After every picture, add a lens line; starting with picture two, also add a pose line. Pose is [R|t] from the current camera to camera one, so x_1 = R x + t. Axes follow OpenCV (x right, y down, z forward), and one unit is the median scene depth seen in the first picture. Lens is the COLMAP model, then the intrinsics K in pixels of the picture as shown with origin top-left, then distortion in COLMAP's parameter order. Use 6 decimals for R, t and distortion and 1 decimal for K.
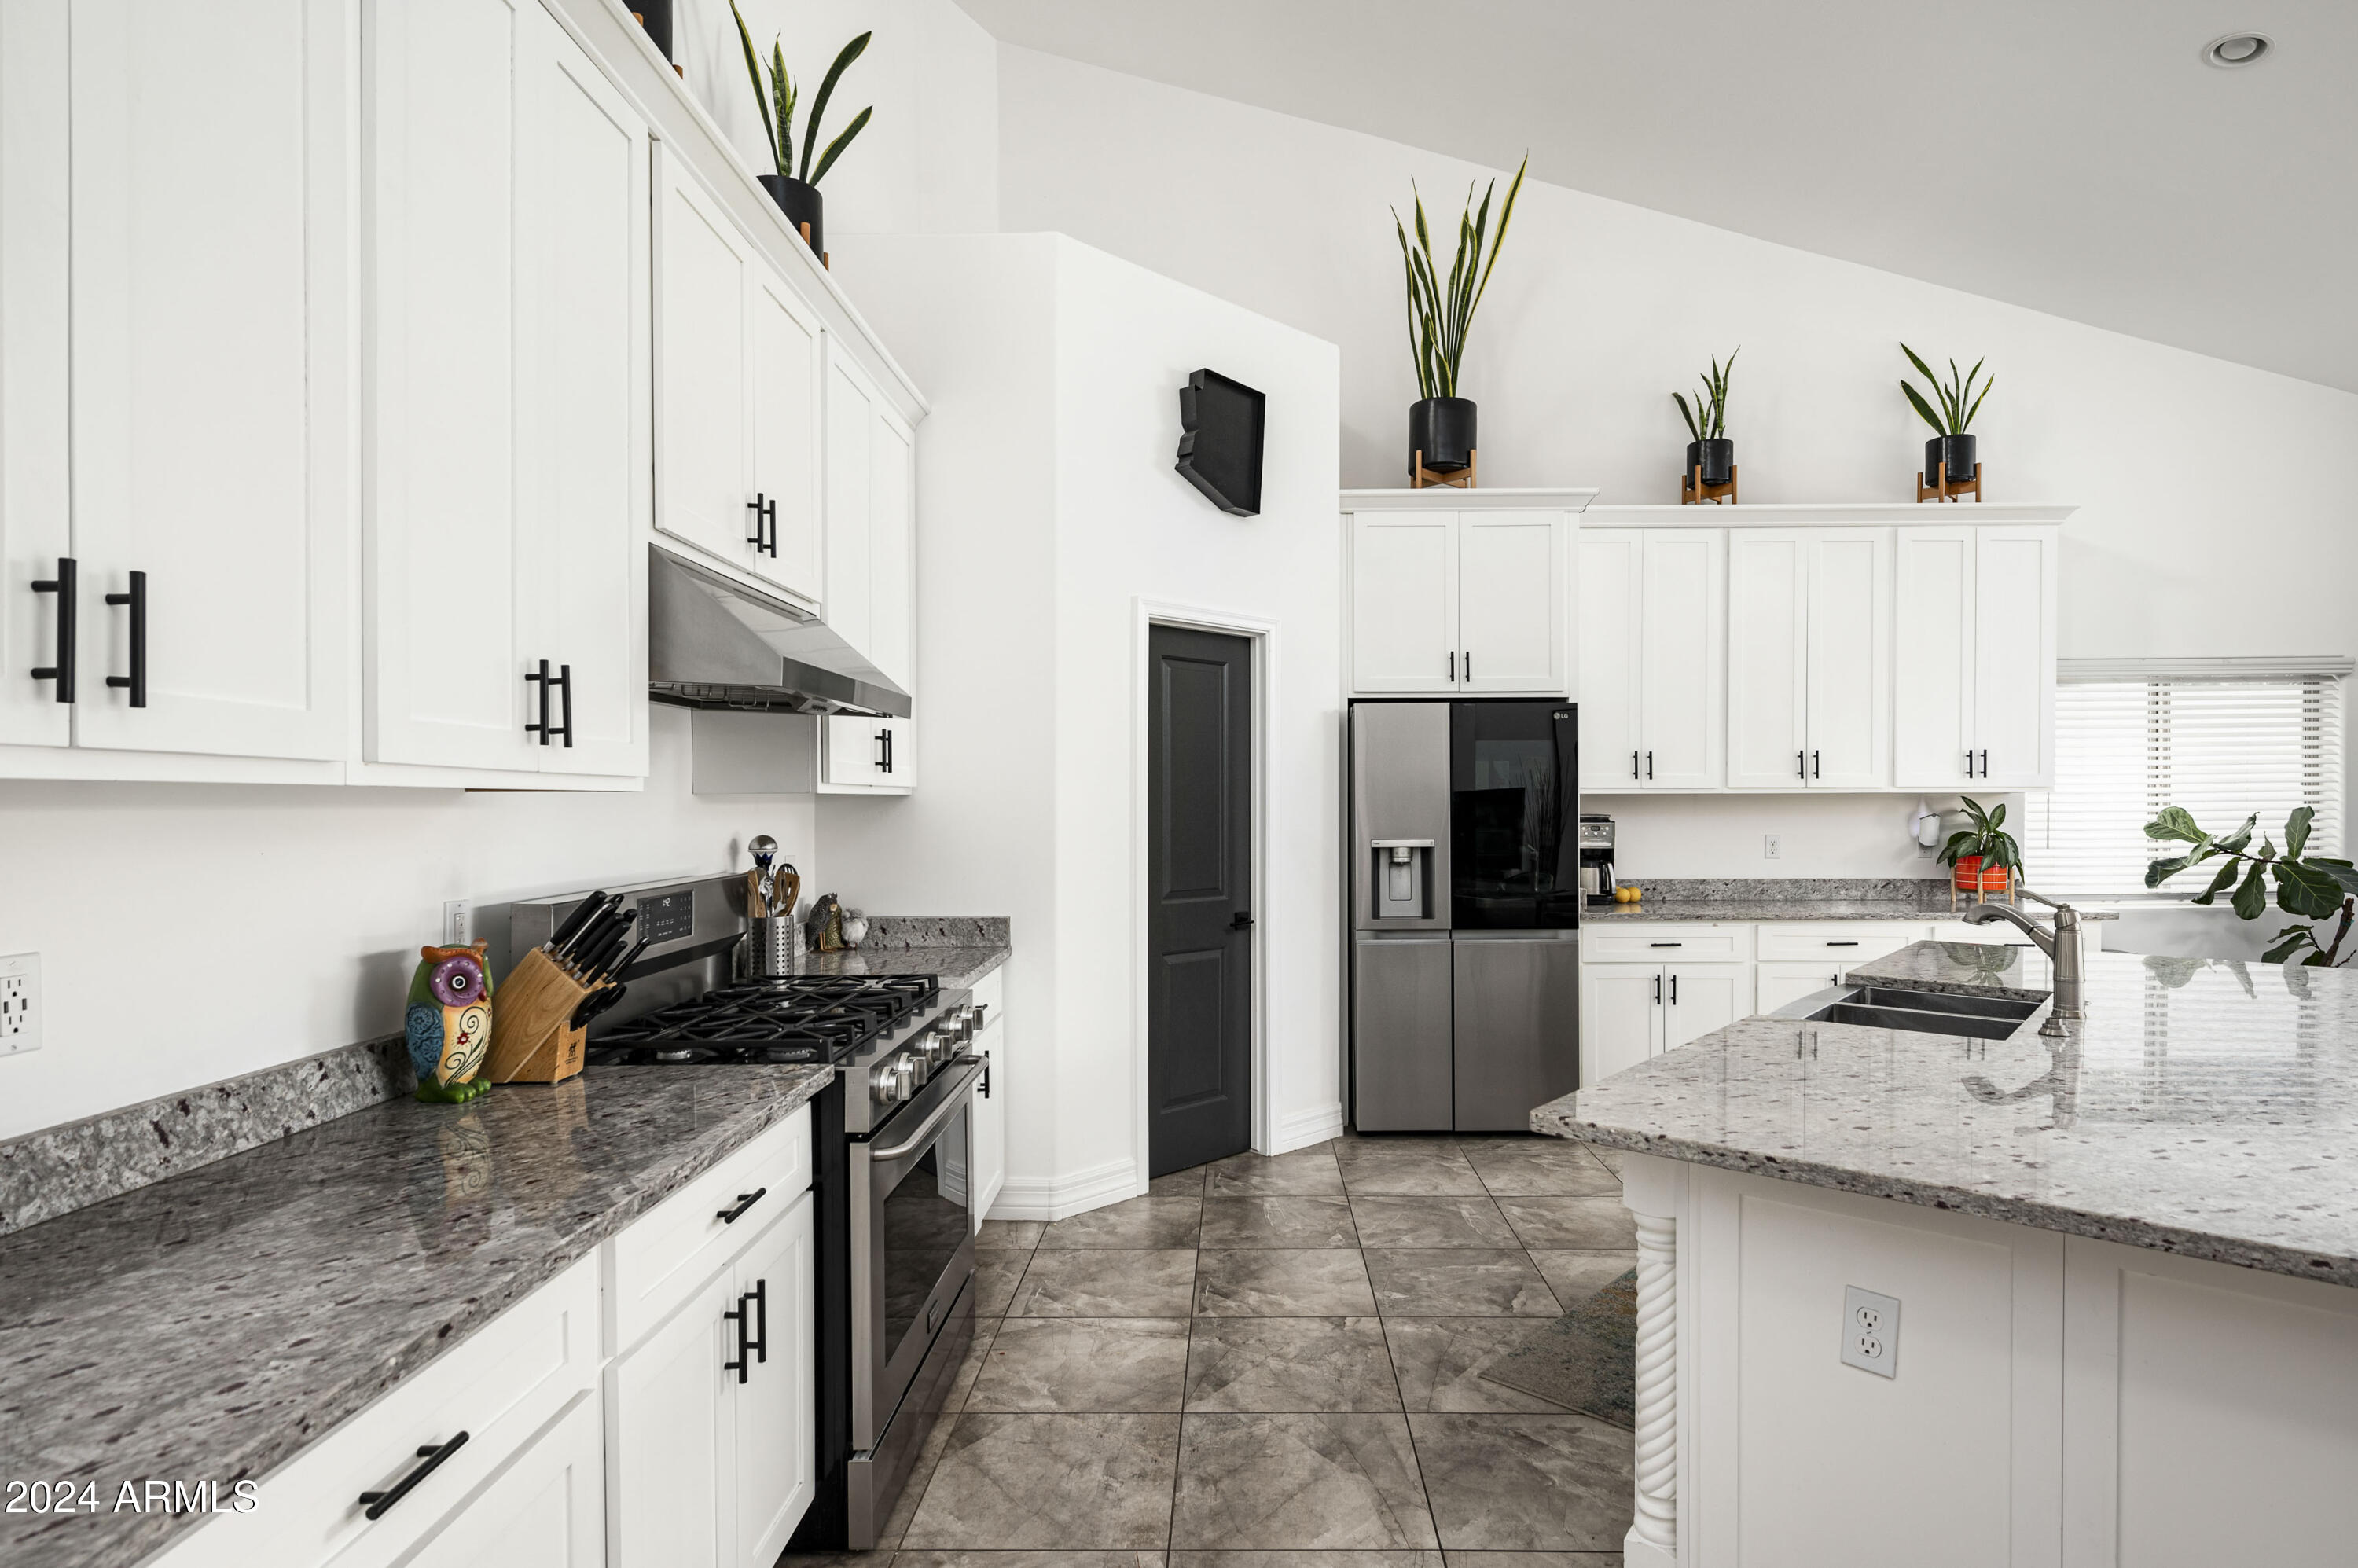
lens RADIAL K [[1228.7, 0, 1231.9], [0, 1228.7, 808.6], [0, 0, 1]] dist [0.000015, 0.000839]
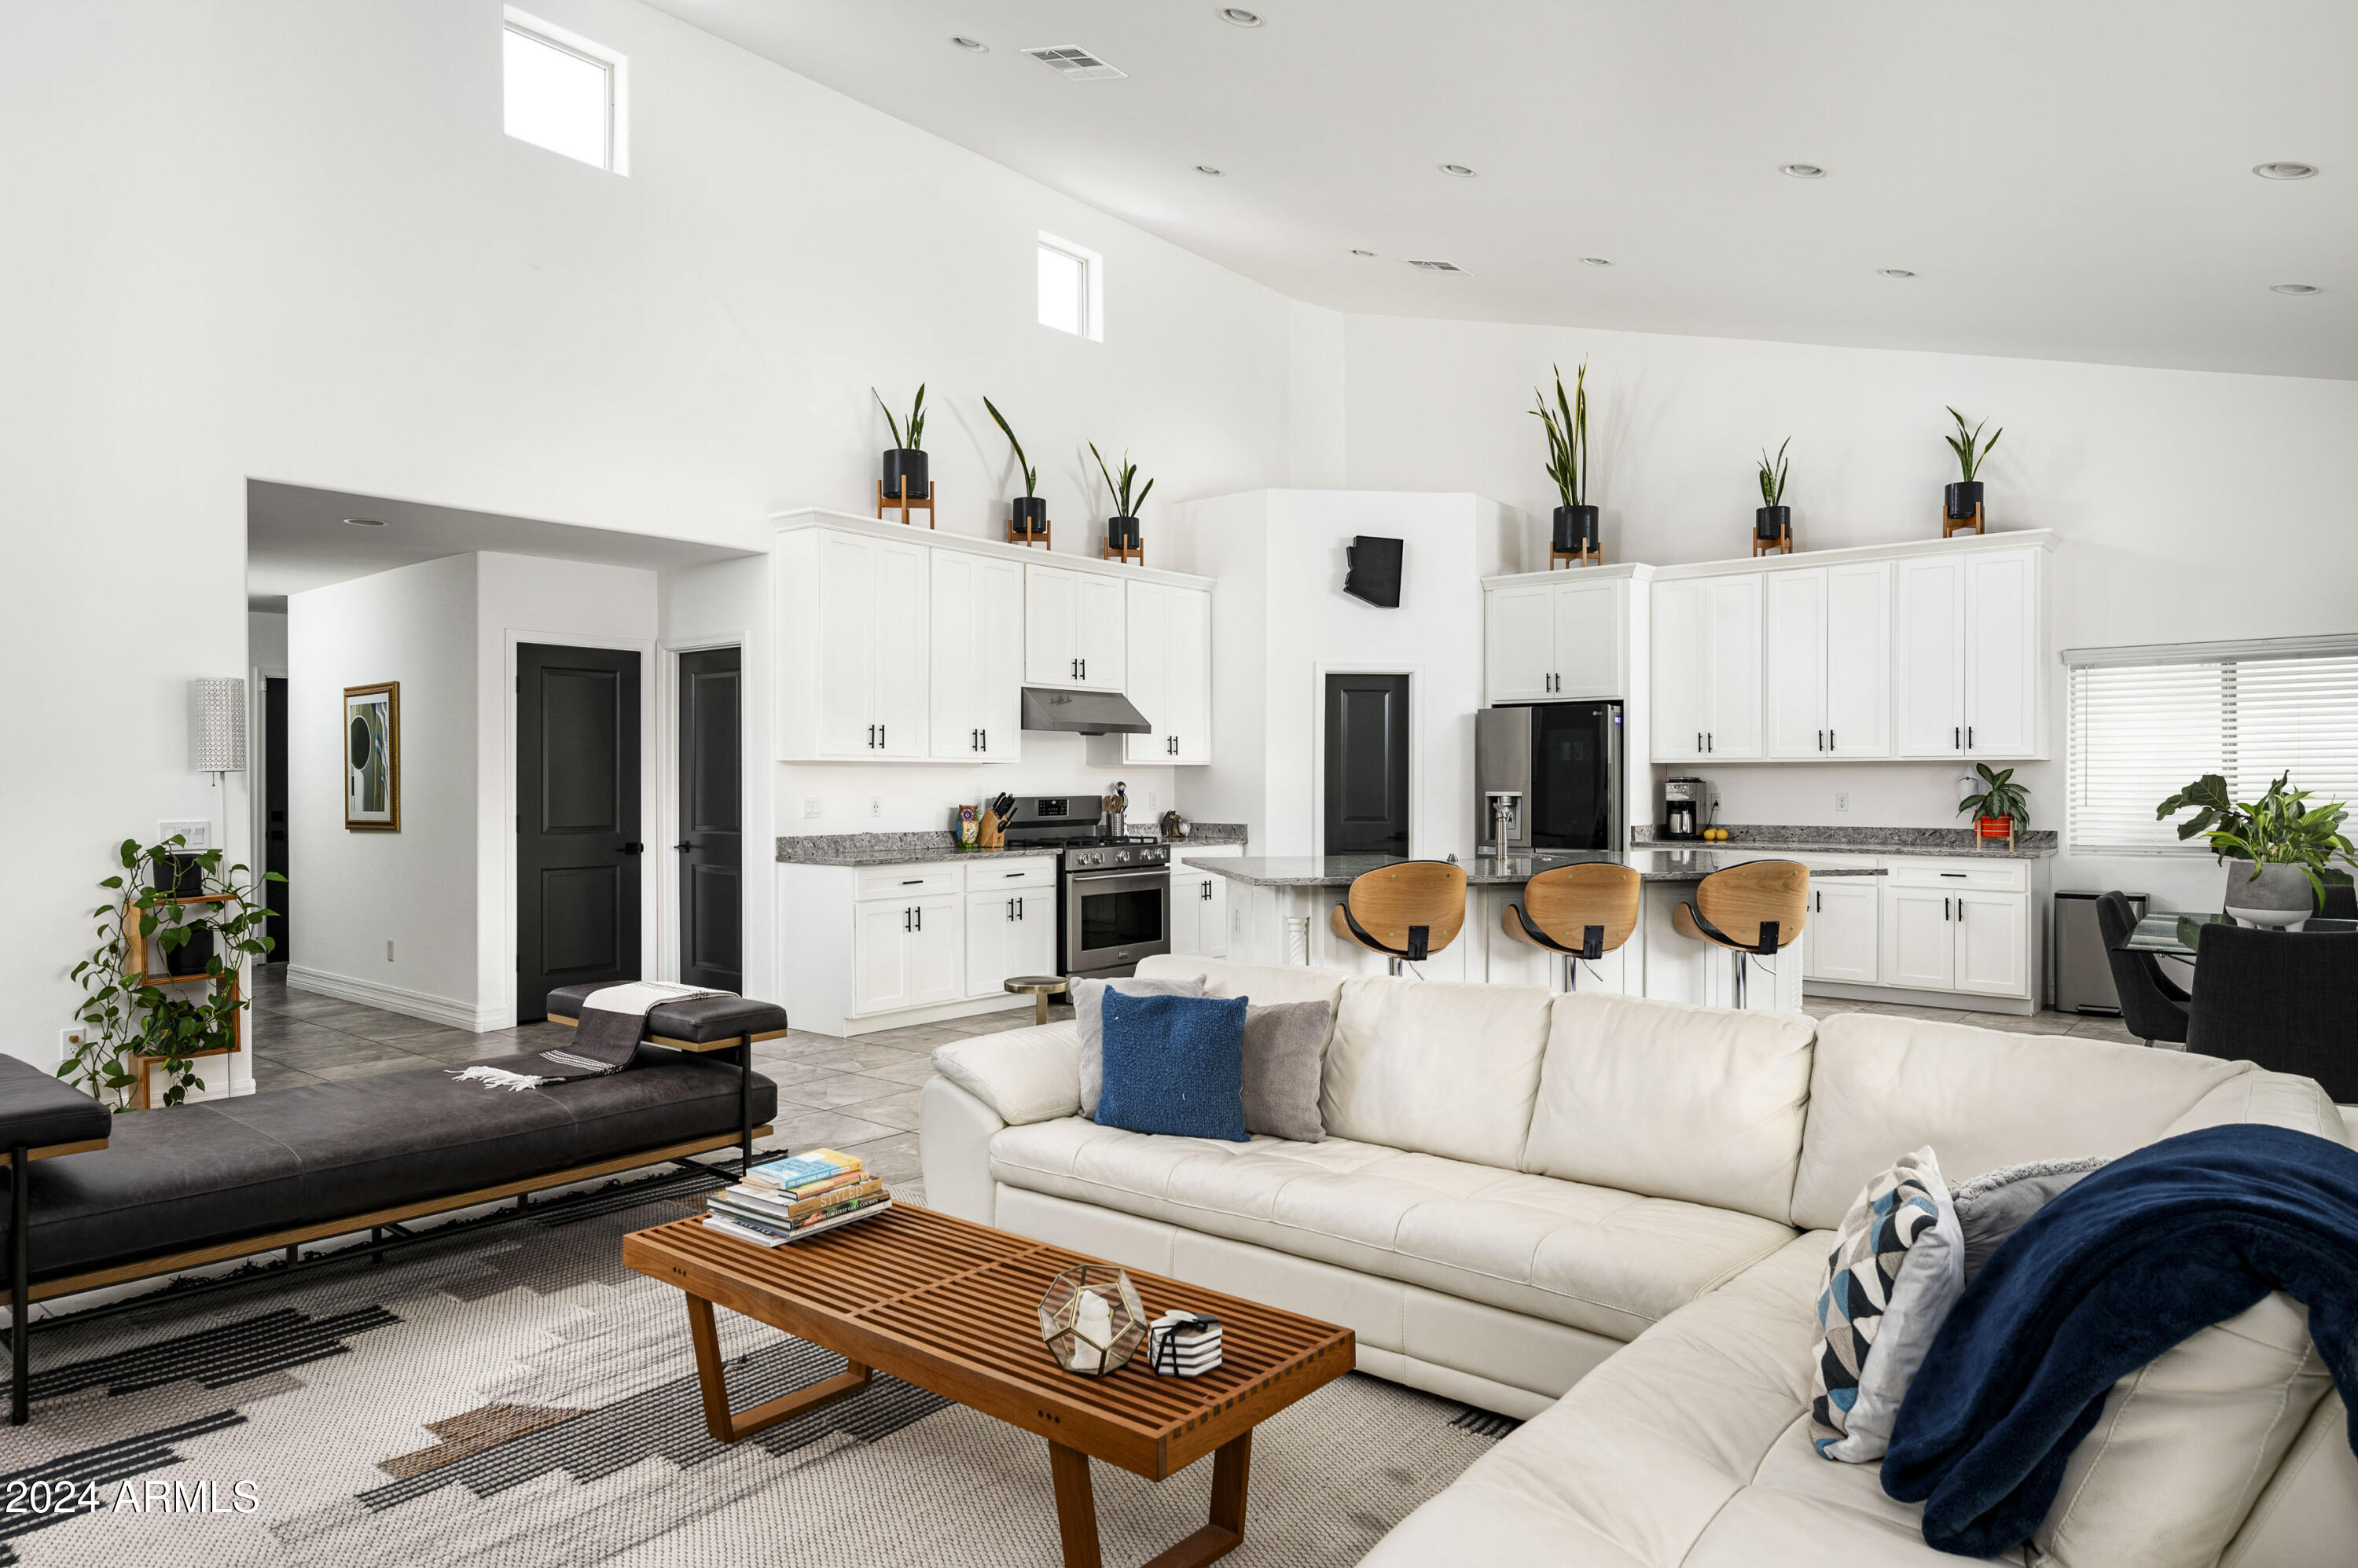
lens RADIAL K [[1438.5, 0, 1179.0], [0, 1438.5, 784.0], [0, 0, 1]] dist [0.002633, 0.001305]
pose [[0.779892, 0.003201, -0.625906, 1.126778], [-0.004430, 0.999990, -0.000407, 0.020440], [0.625898, 0.003090, 0.779899, -0.864435]]
